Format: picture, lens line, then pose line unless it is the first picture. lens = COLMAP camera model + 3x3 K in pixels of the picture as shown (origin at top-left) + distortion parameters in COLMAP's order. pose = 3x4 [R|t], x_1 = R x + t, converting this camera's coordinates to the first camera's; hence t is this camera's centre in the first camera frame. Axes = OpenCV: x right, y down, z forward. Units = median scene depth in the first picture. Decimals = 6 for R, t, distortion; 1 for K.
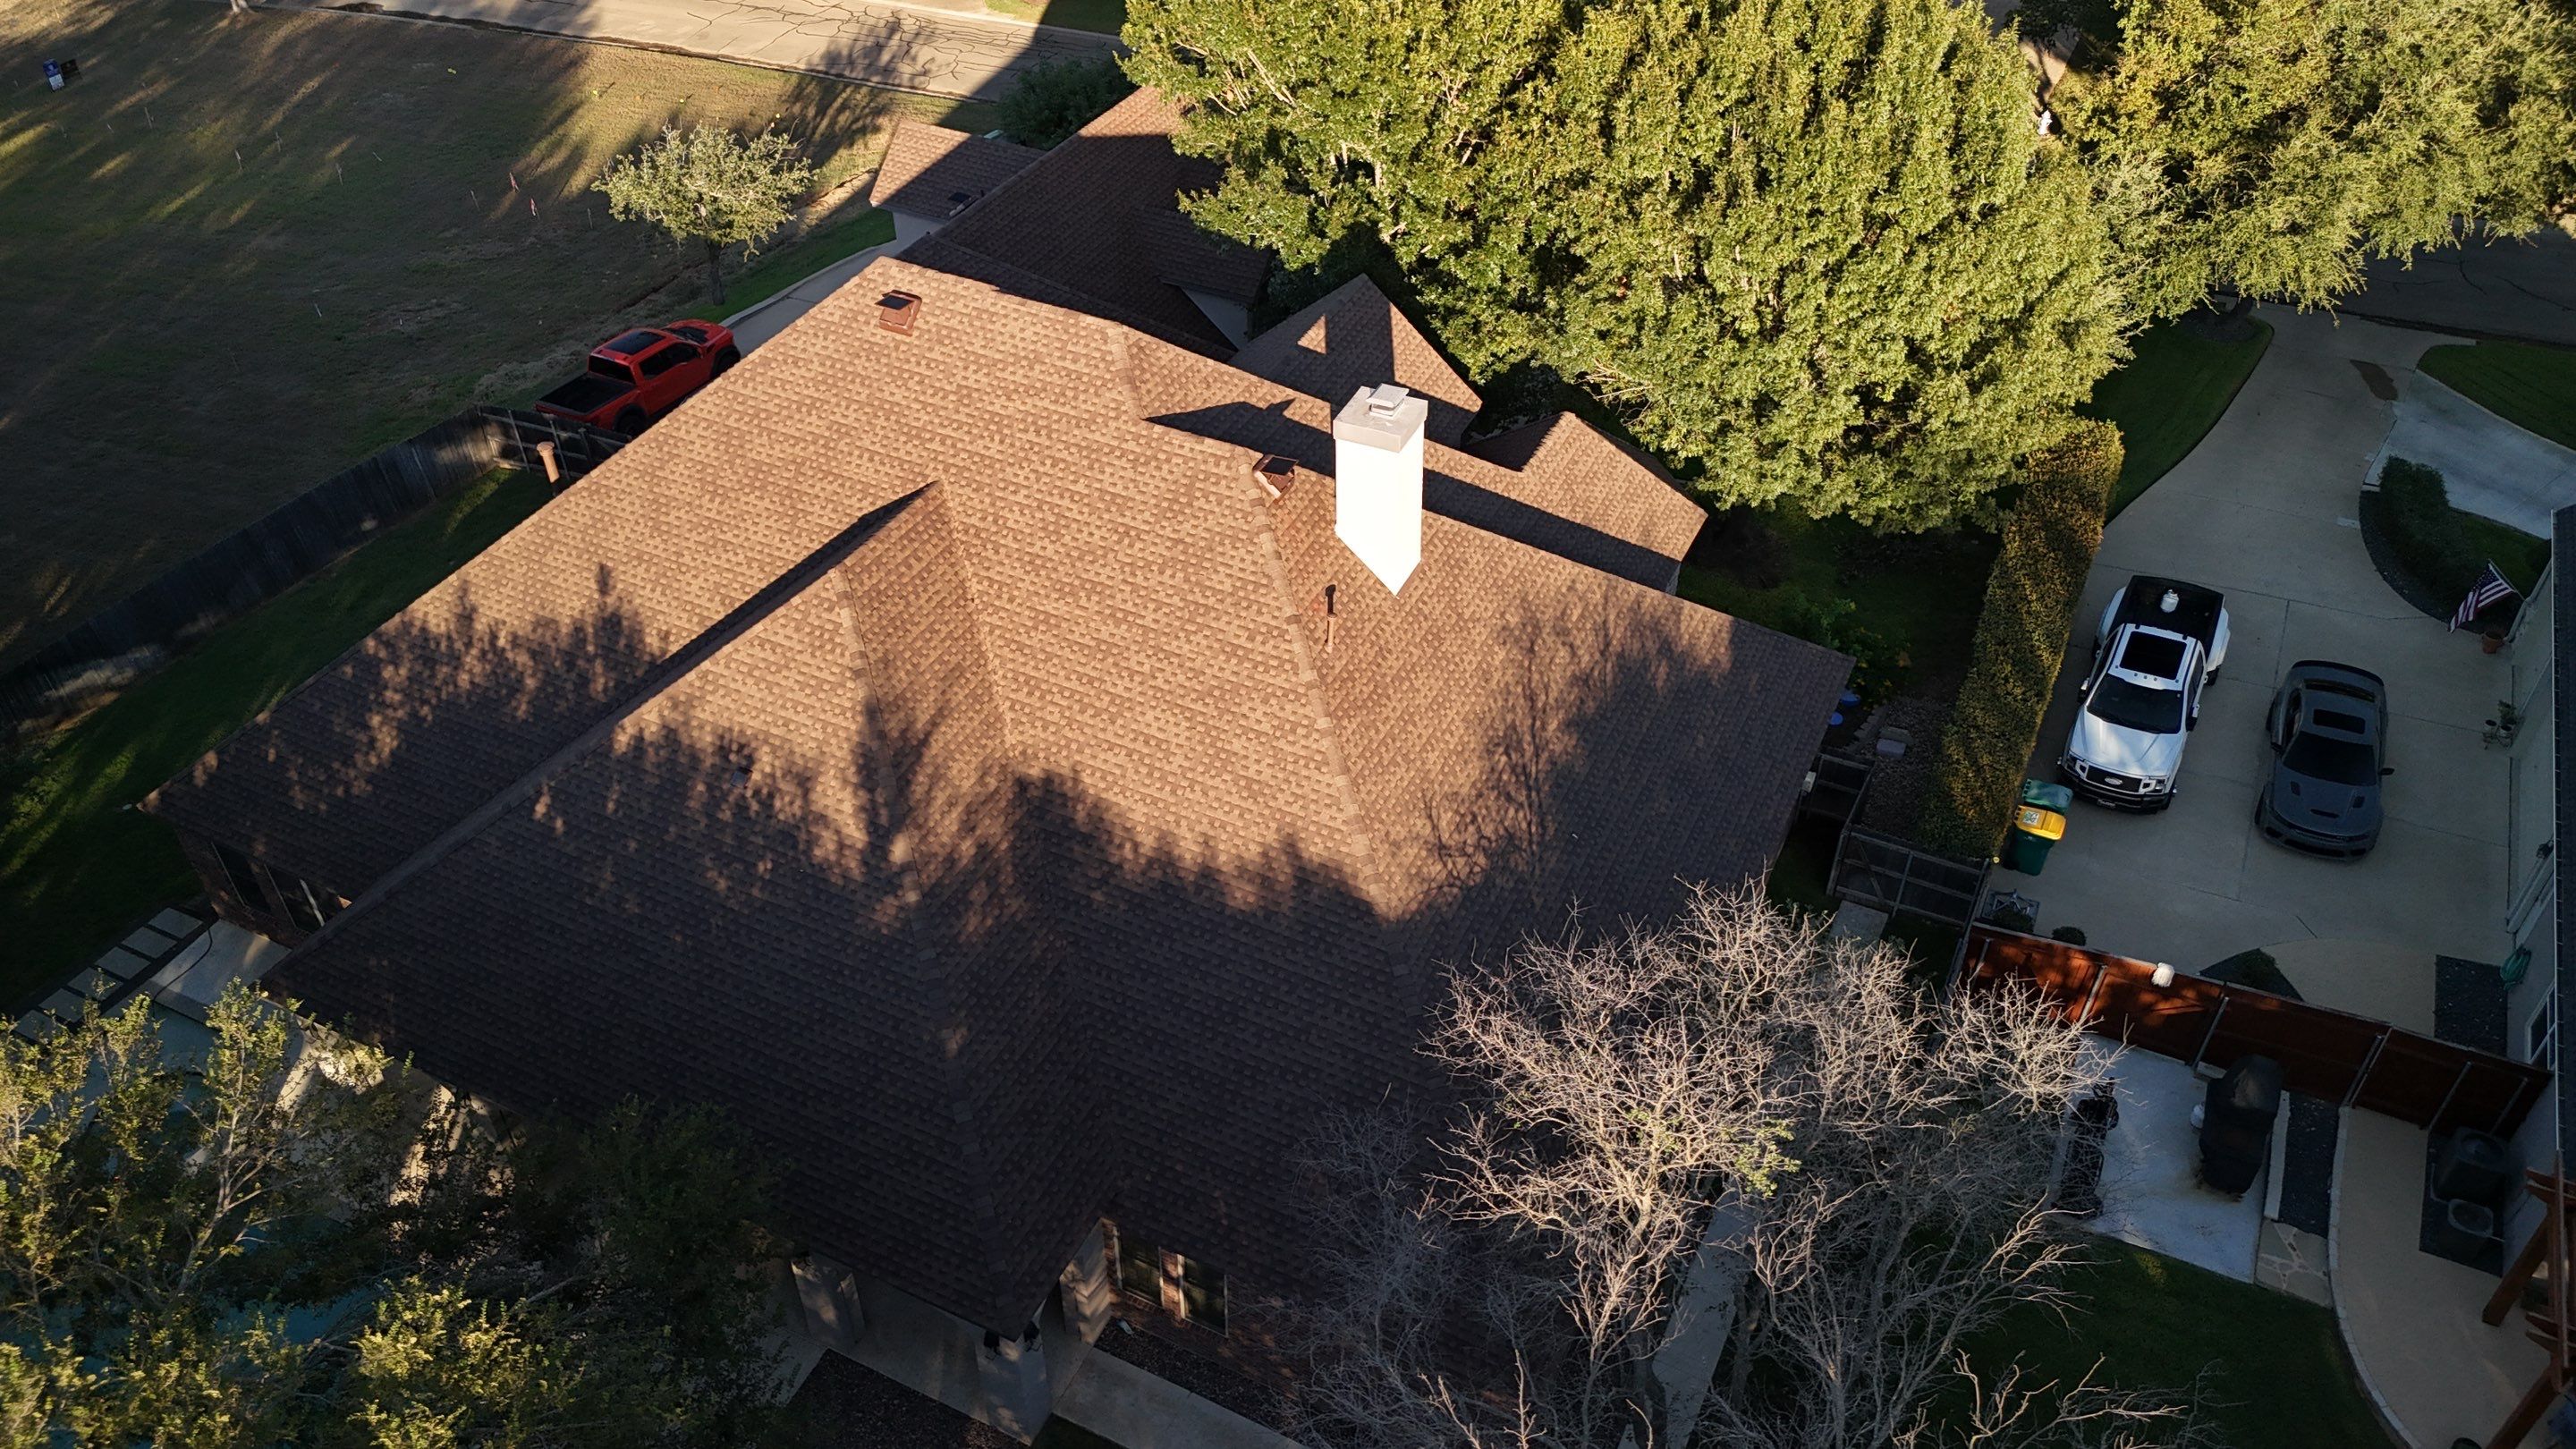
lens RADIAL K [[1909.6, 0, 1297.4], [0, 1909.6, 726.1], [0, 0, 1]] dist [0.077687, -0.091561]
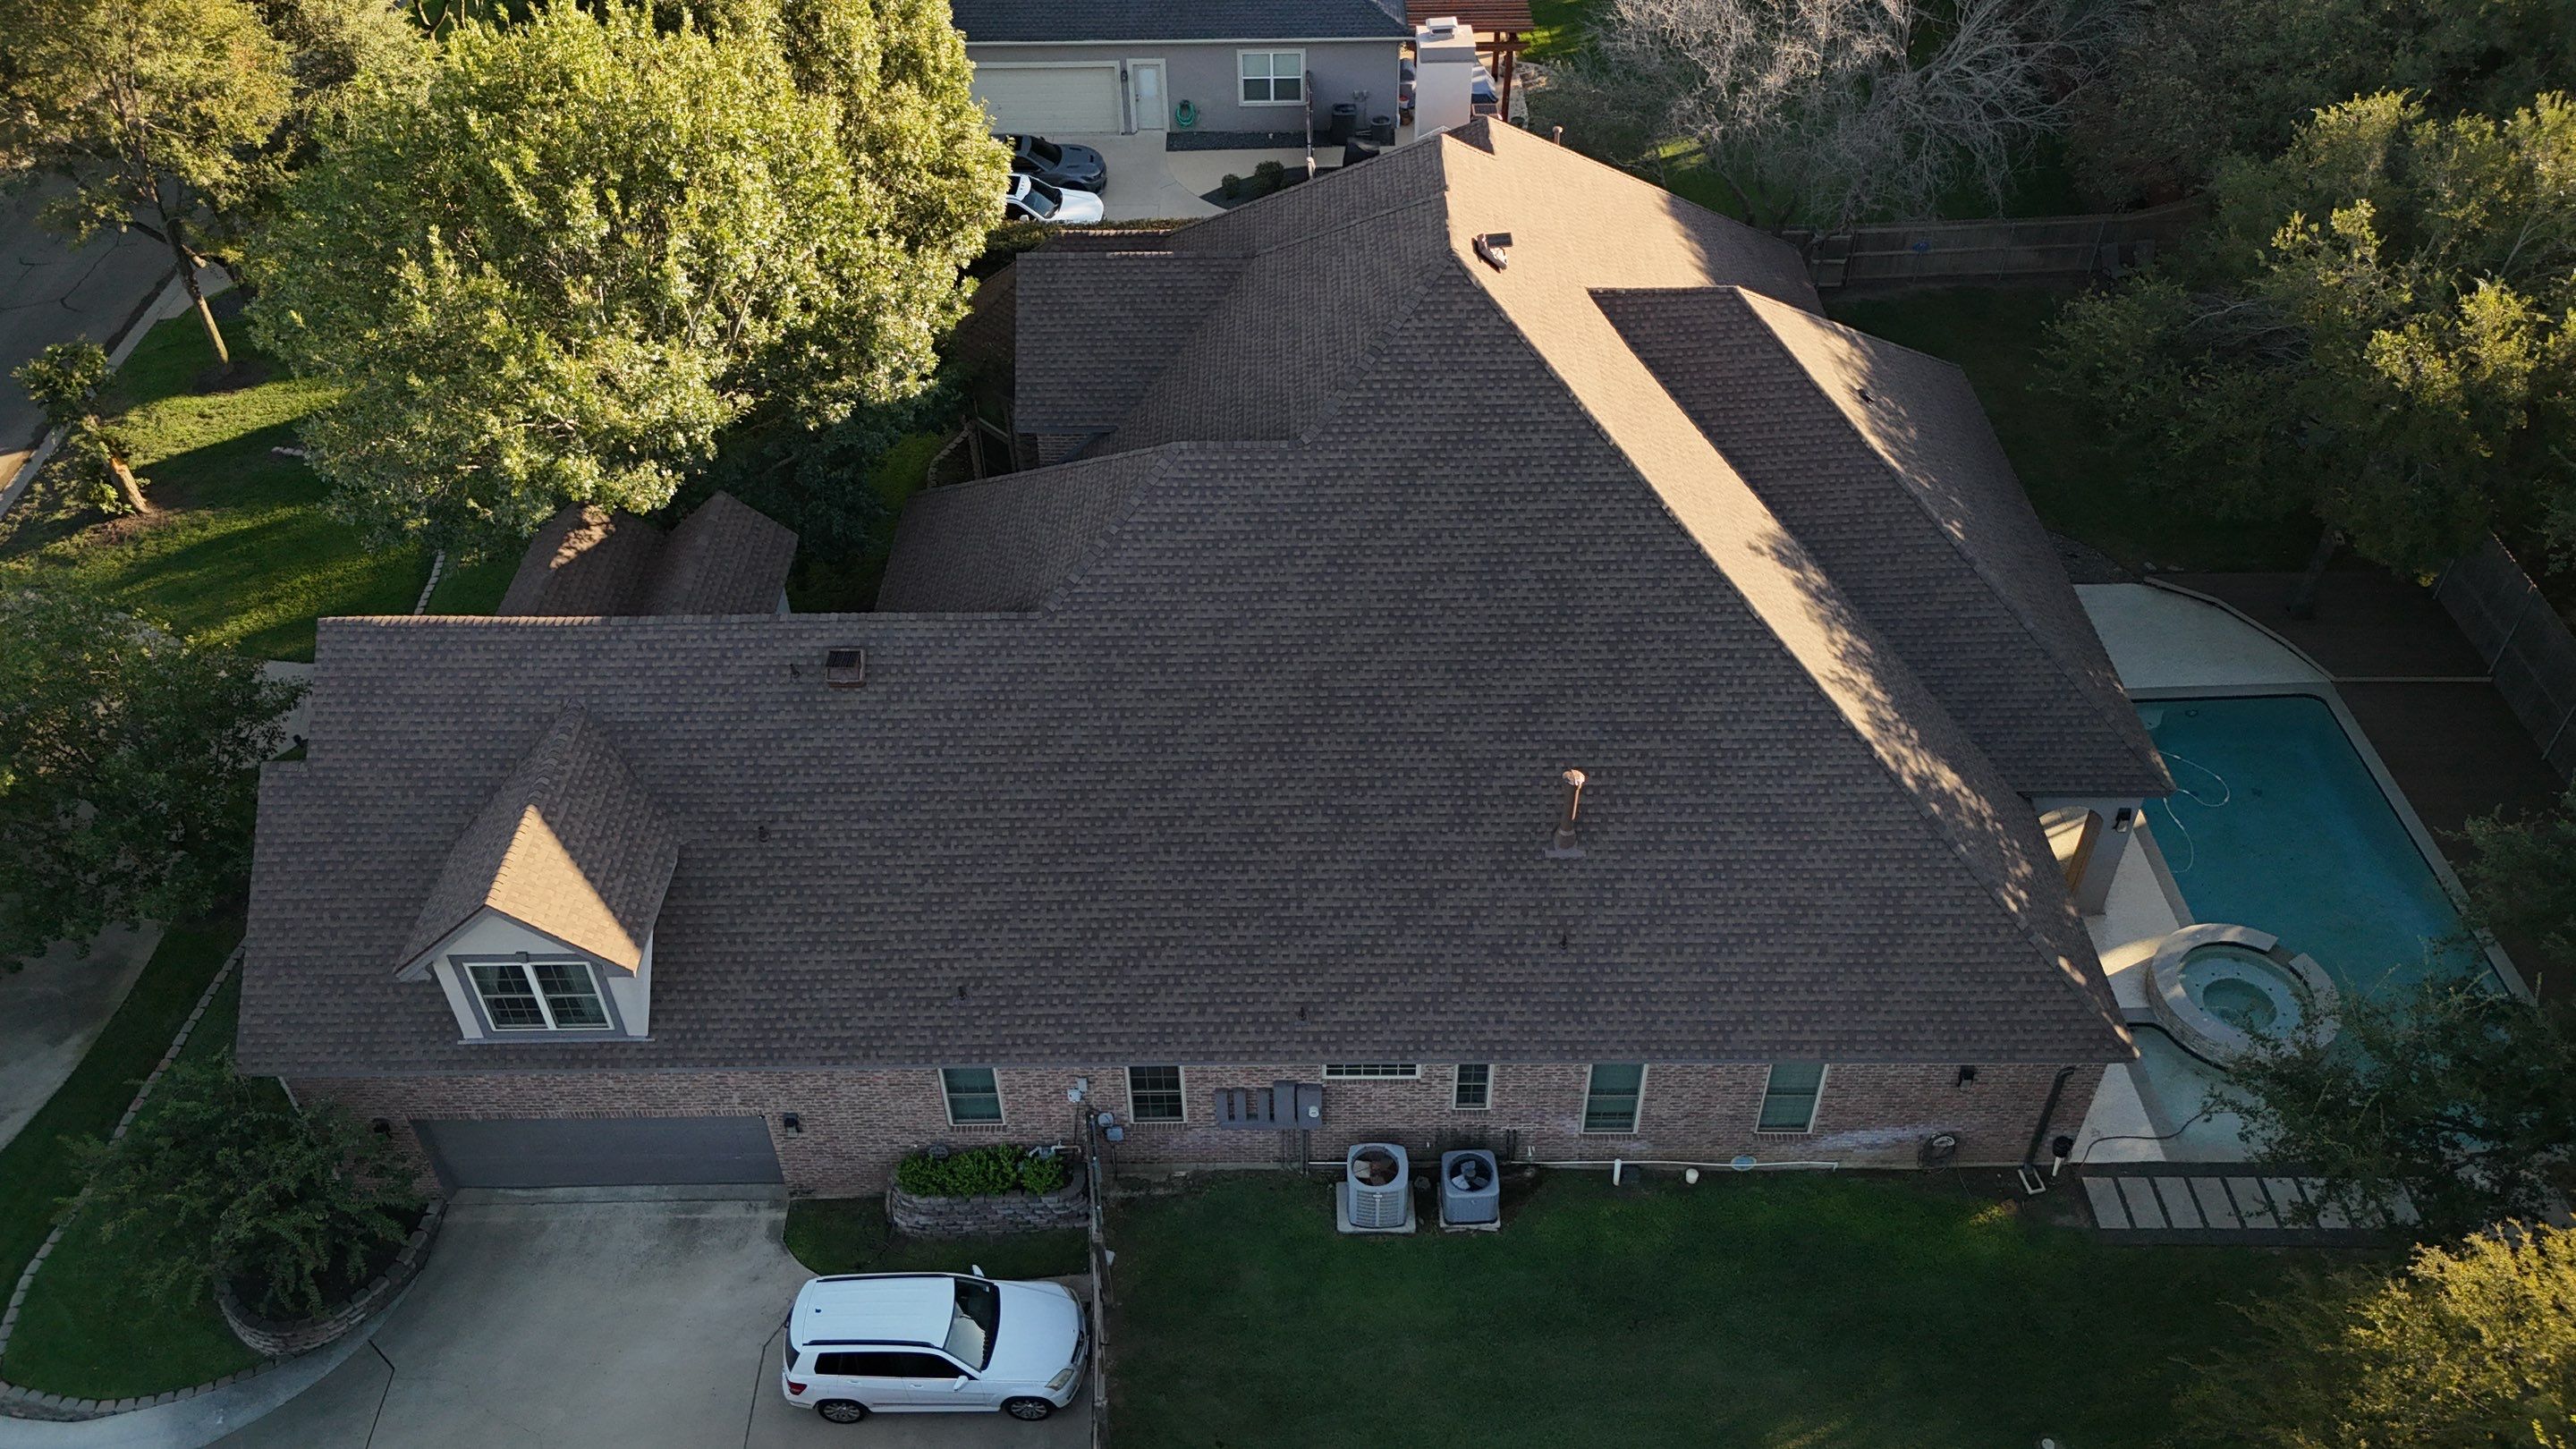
lens RADIAL K [[1913.6, 0, 1272.2], [0, 1913.6, 730.9], [0, 0, 1]] dist [0.058081, -0.071244]
pose [[-0.435021, -0.587260, 0.682555, -0.975695], [0.590681, 0.386011, 0.708584, -0.886774], [-0.679597, 0.711422, 0.178961, 1.055004]]
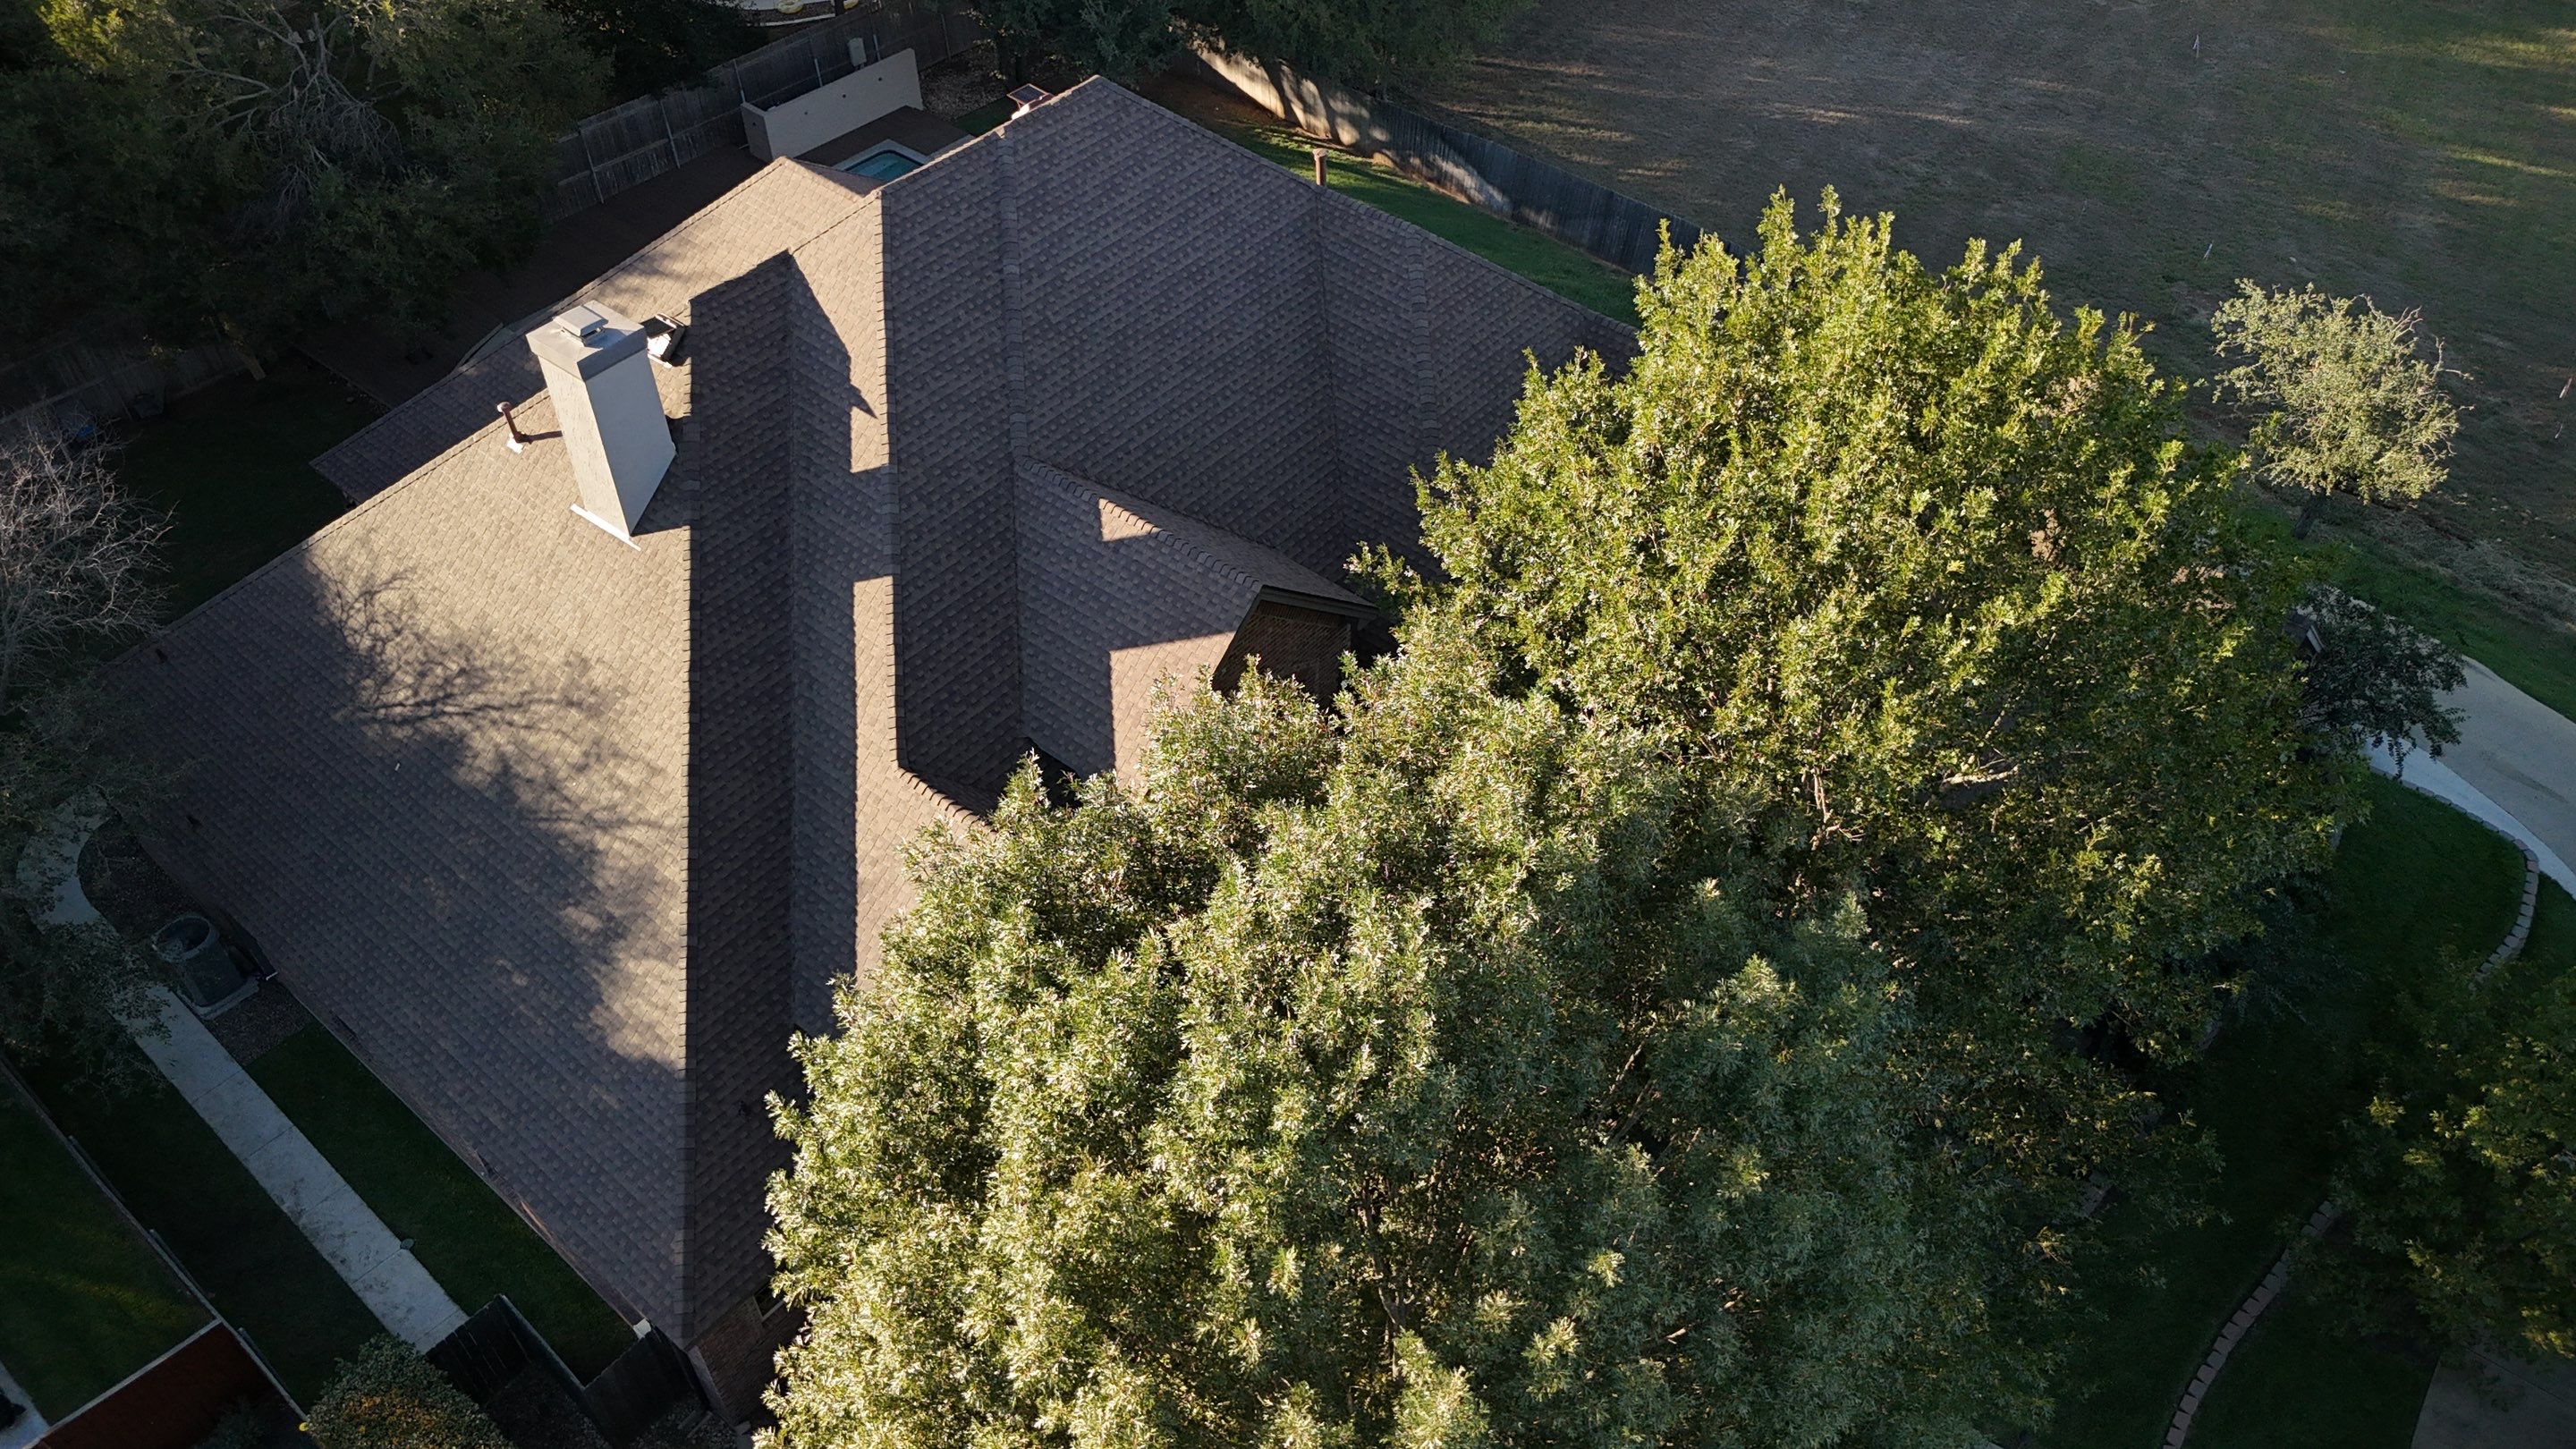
lens RADIAL K [[1905.7, 0, 1288.0], [0, 1905.7, 724.5], [0, 0, 1]] dist [0.080303, -0.075823]
pose [[-0.253434, 0.677521, -0.690461, 0.621831], [-0.618527, 0.435298, 0.654171, -0.771849], [0.743771, 0.592858, 0.308746, 0.957316]]
